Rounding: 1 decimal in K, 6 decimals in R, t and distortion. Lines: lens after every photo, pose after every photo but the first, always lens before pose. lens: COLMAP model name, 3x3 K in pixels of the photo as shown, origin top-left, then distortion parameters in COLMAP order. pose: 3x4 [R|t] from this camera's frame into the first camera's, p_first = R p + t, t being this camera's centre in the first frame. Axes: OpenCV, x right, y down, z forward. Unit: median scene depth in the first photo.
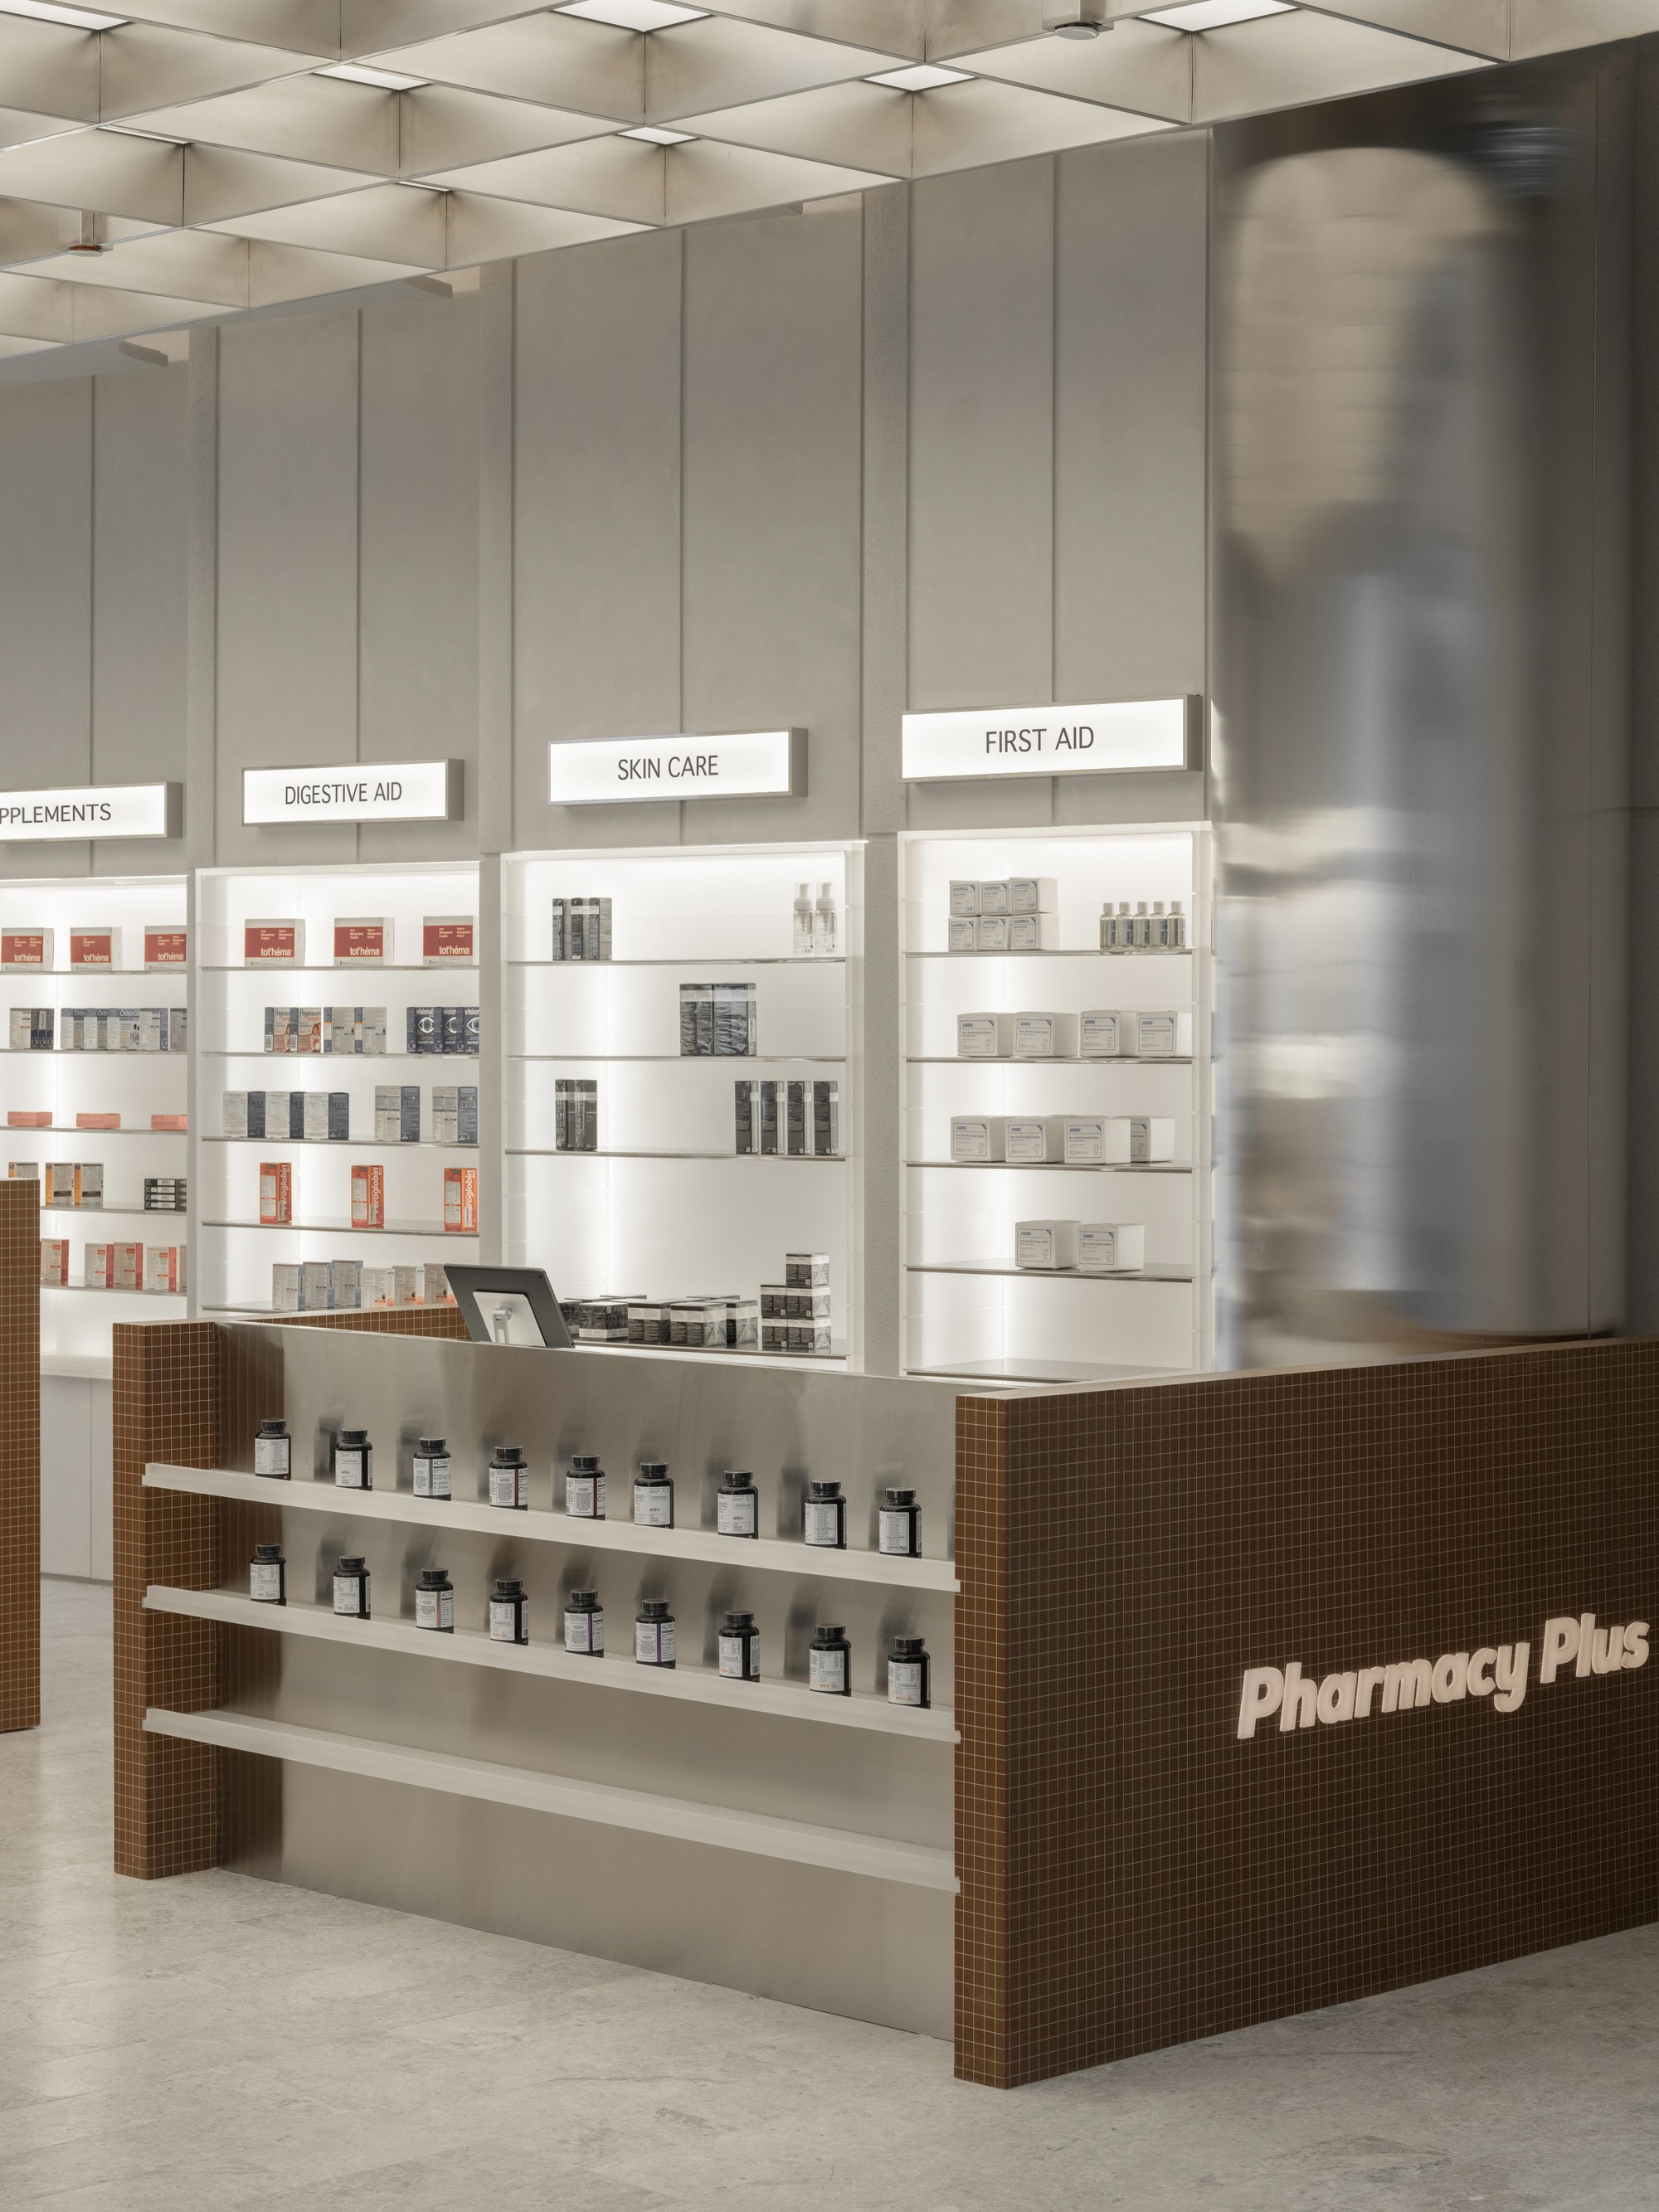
lens RADIAL K [[4209.4, 0, 829.5], [0, 4209.4, 1106.0], [0, 0, 1]] dist [-0.018043, 0.040256]
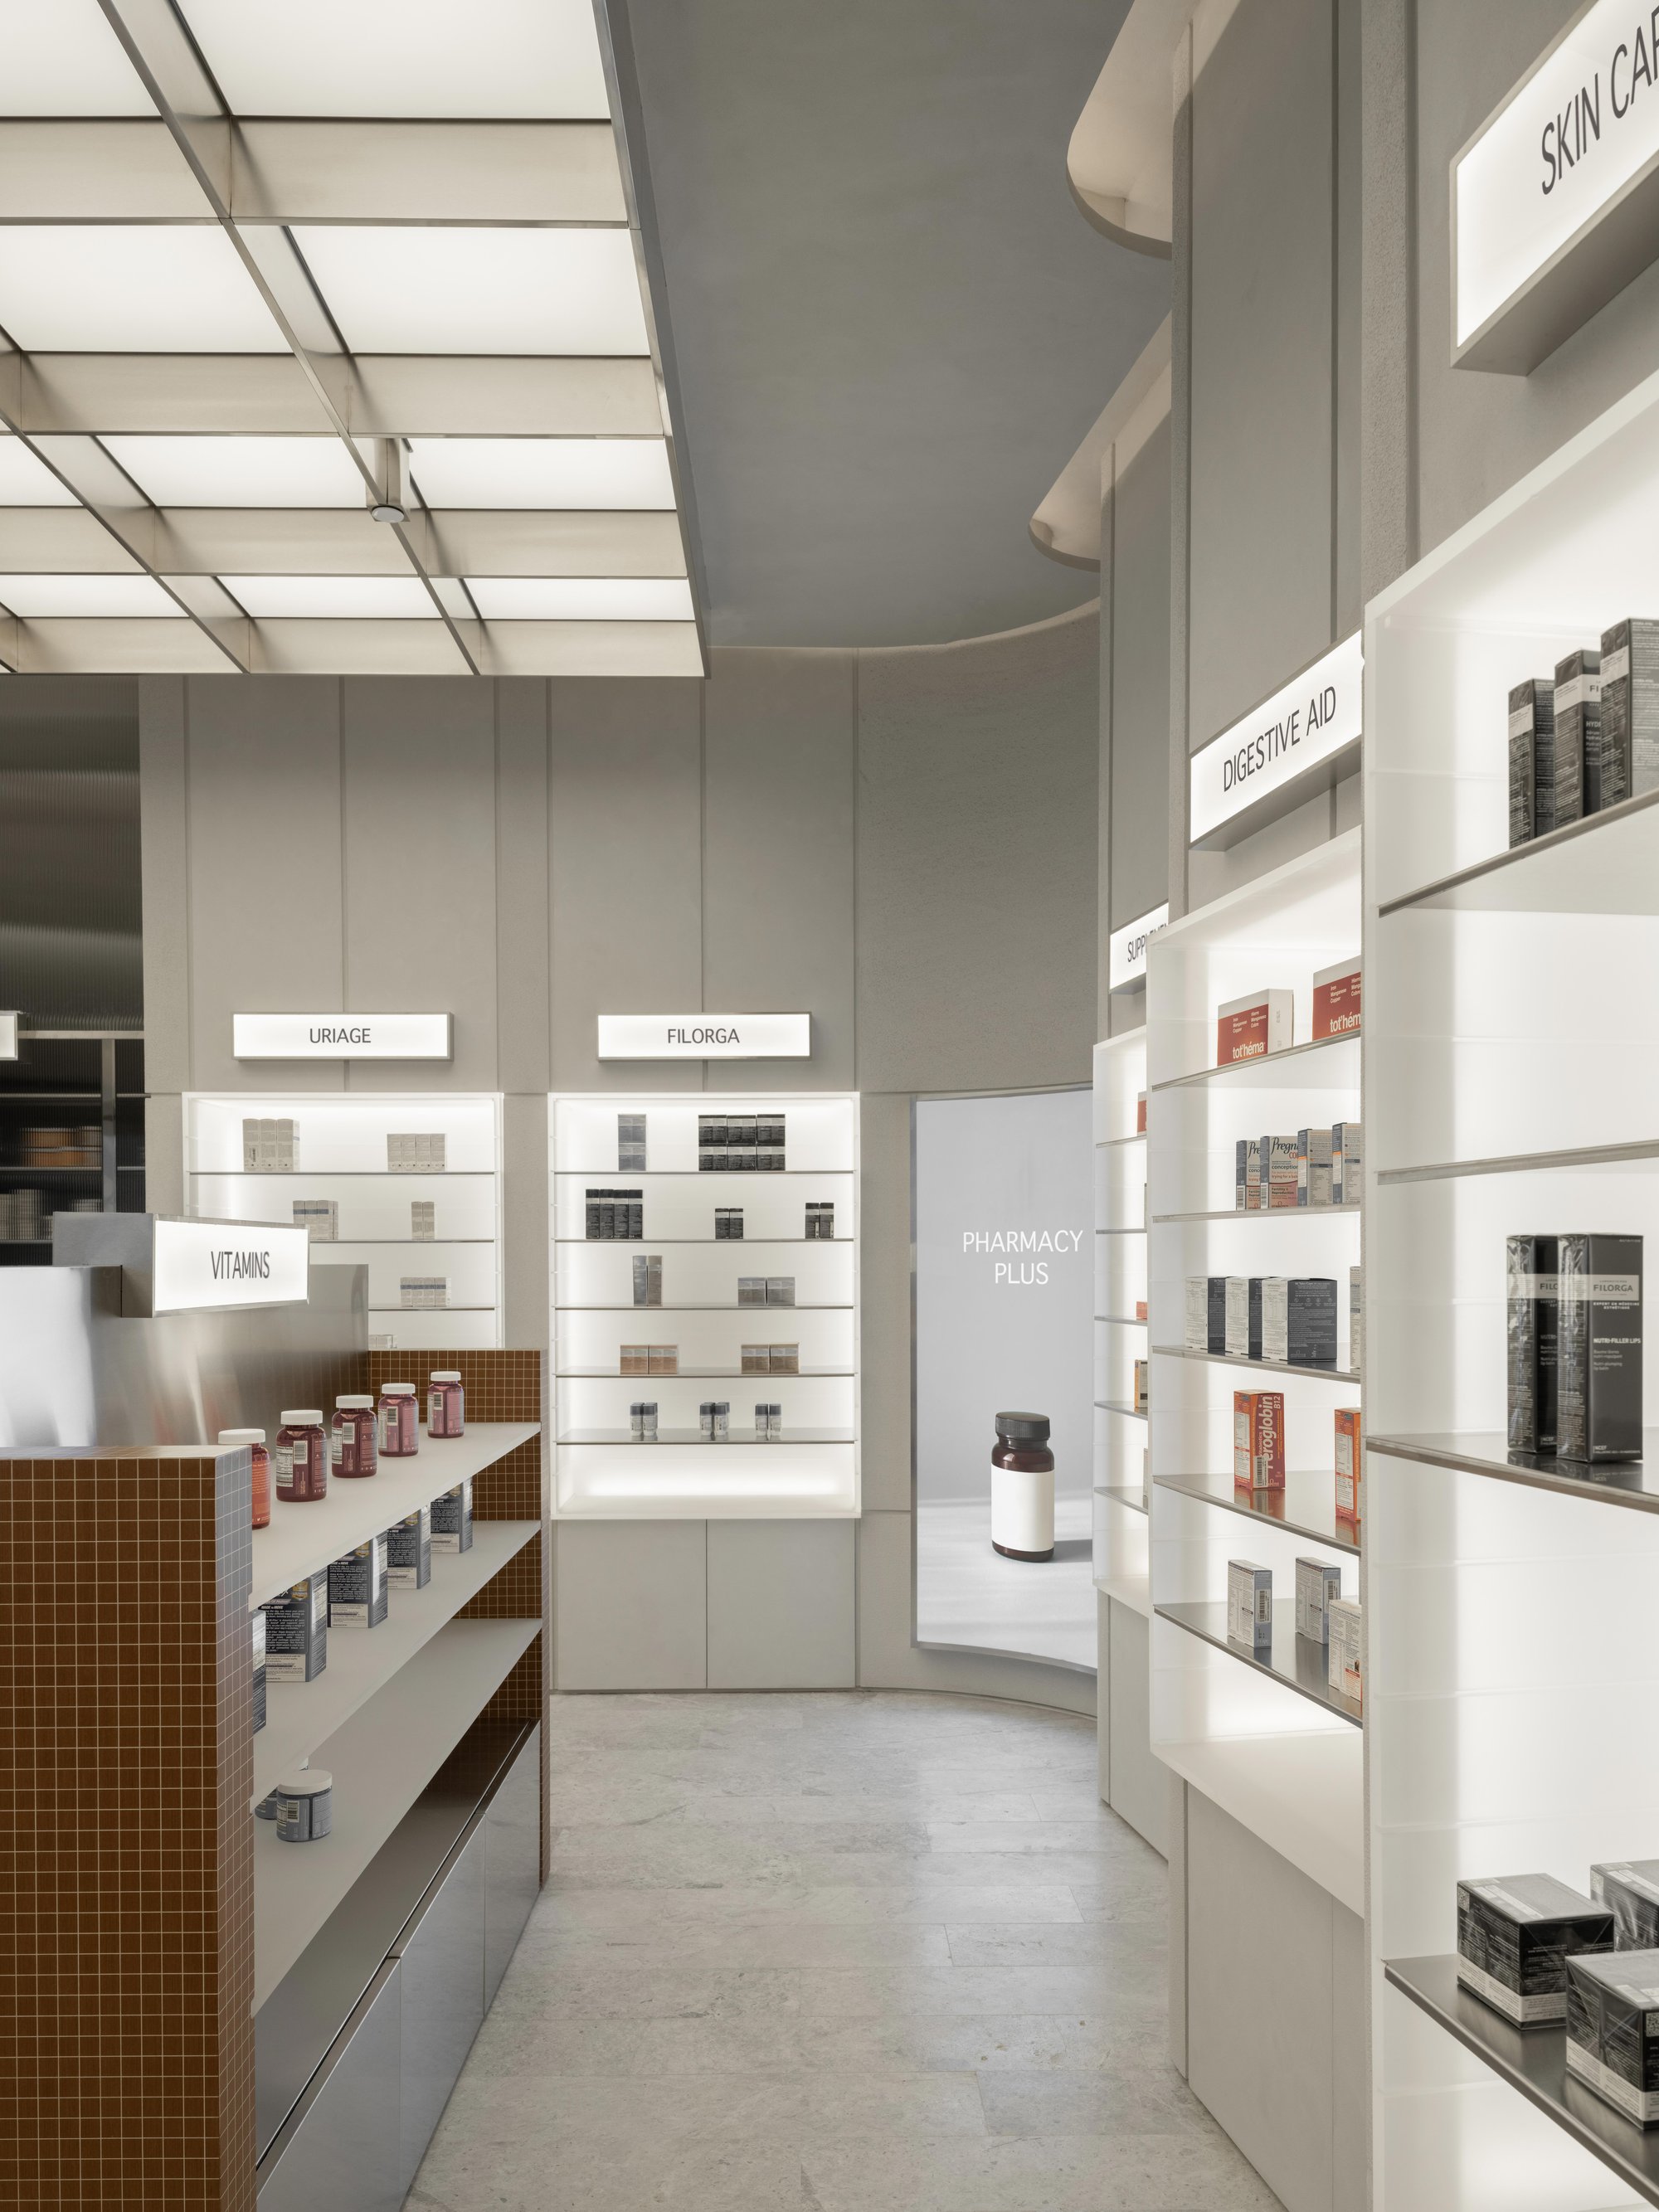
lens RADIAL K [[1568.4, 0, 831.5], [0, 1568.4, 1276.7], [0, 0, 1]] dist [0.013198, 0.000970]
pose [[0.719592, 0.001277, -0.694396, -0.020096], [-0.006346, 0.999969, -0.004738, -0.002454], [0.694368, 0.007816, 0.719578, 0.969197]]
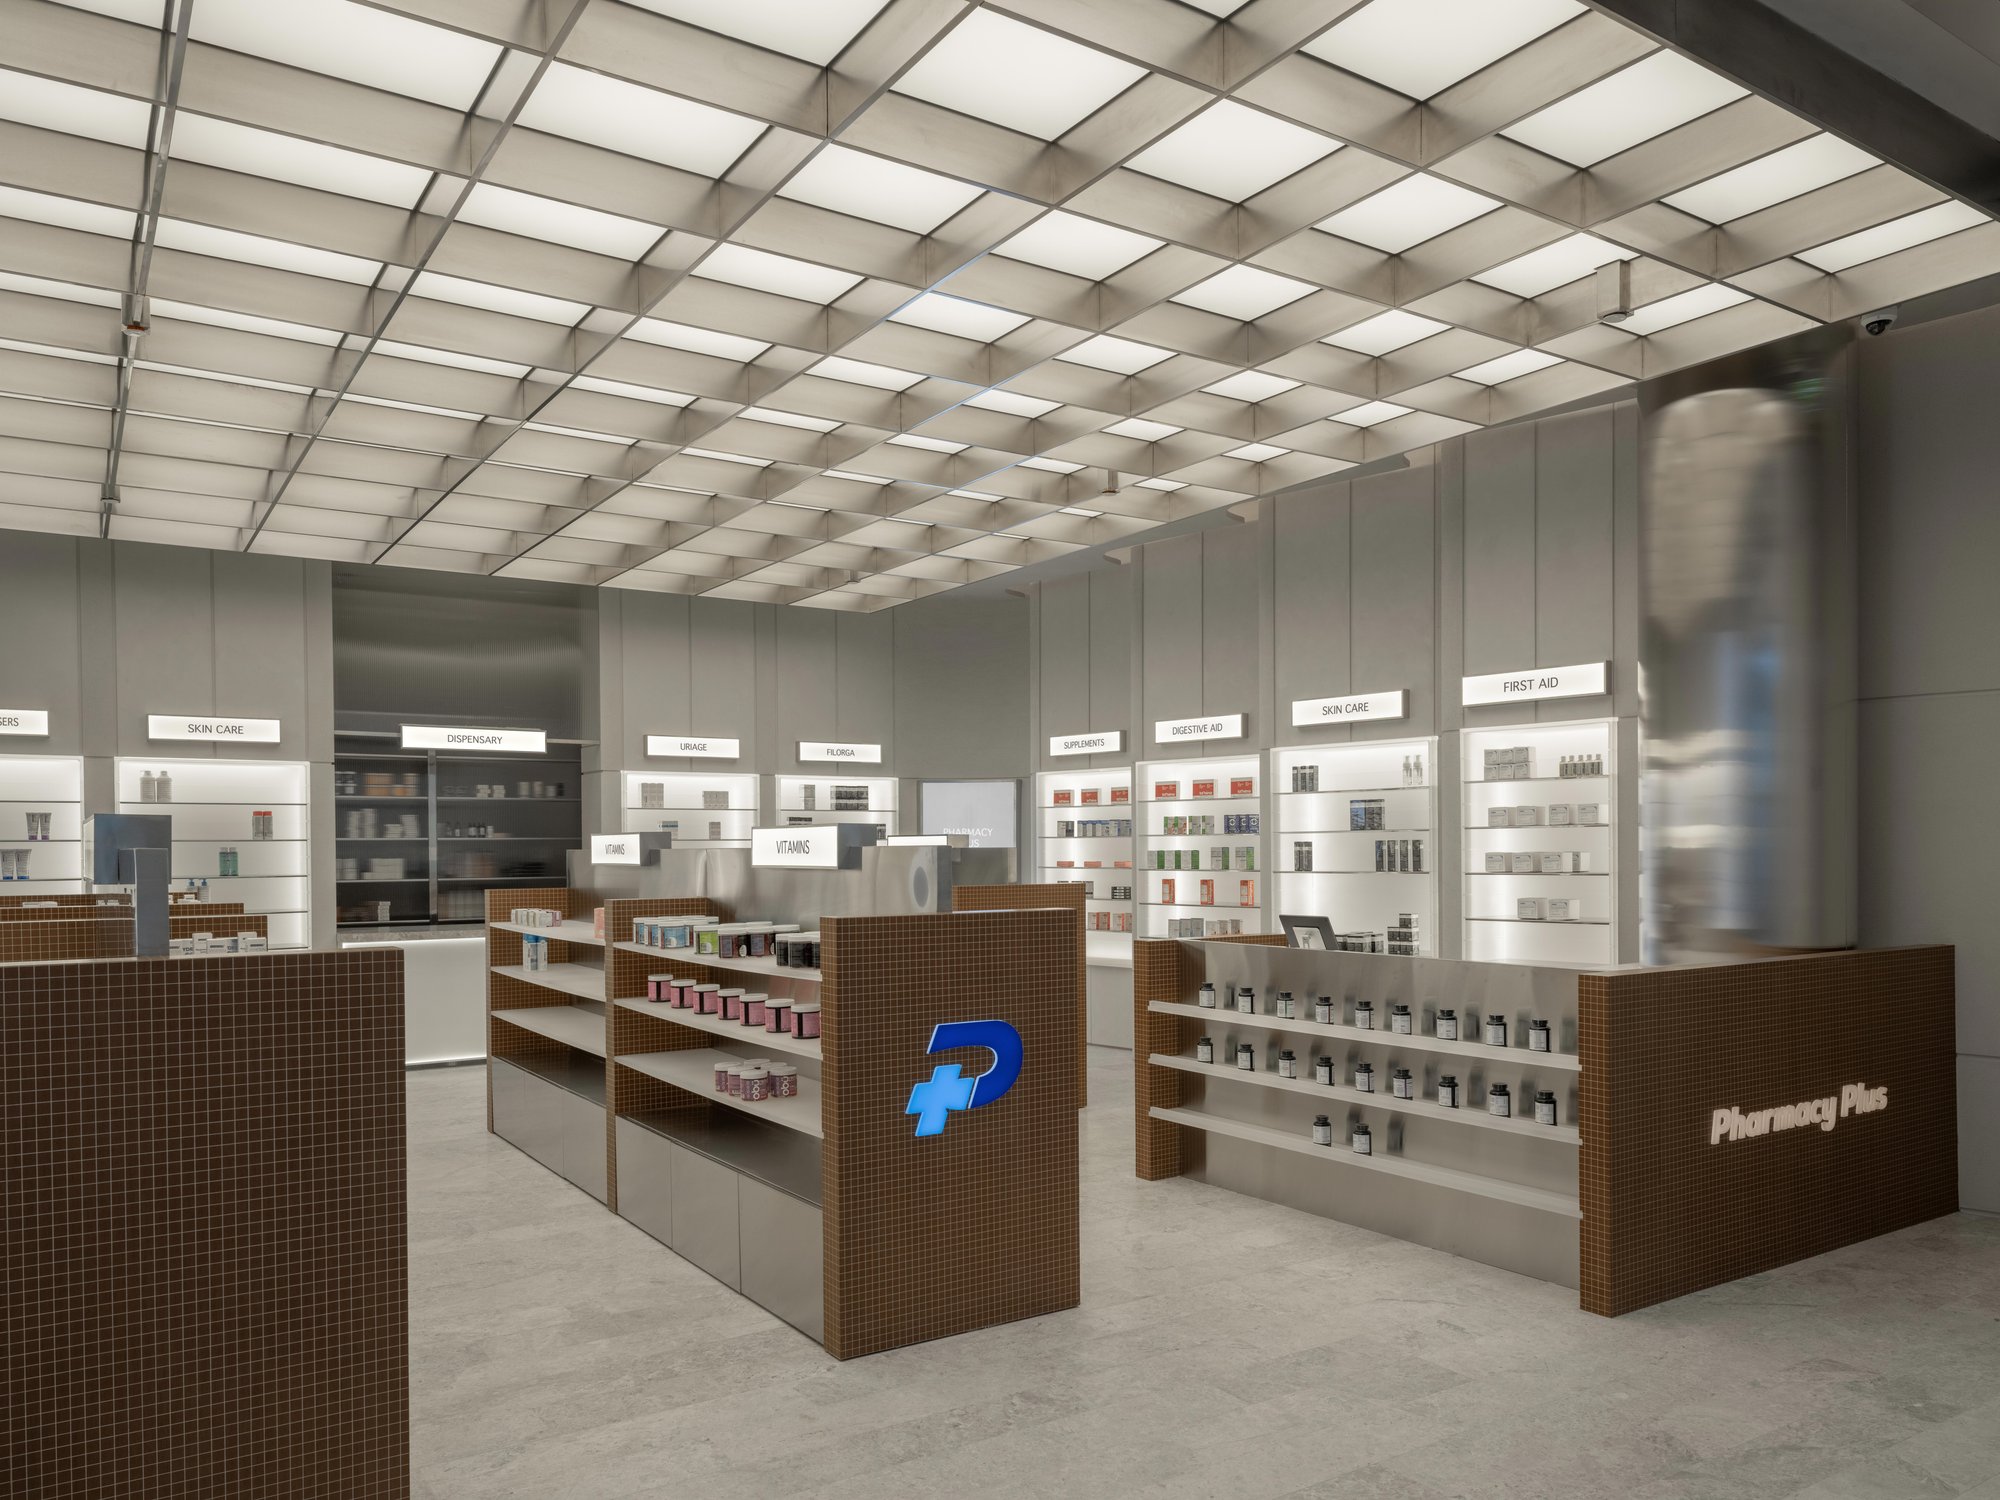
lens RADIAL K [[1418.0, 0, 1005.7], [0, 1418.0, 871.3], [0, 0, 1]] dist [0.013198, 0.000970]
pose [[0.980815, -0.006522, -0.194831, -0.076381], [0.005945, 0.999976, -0.003545, 0.013875], [0.194849, 0.002319, 0.980830, 0.190641]]
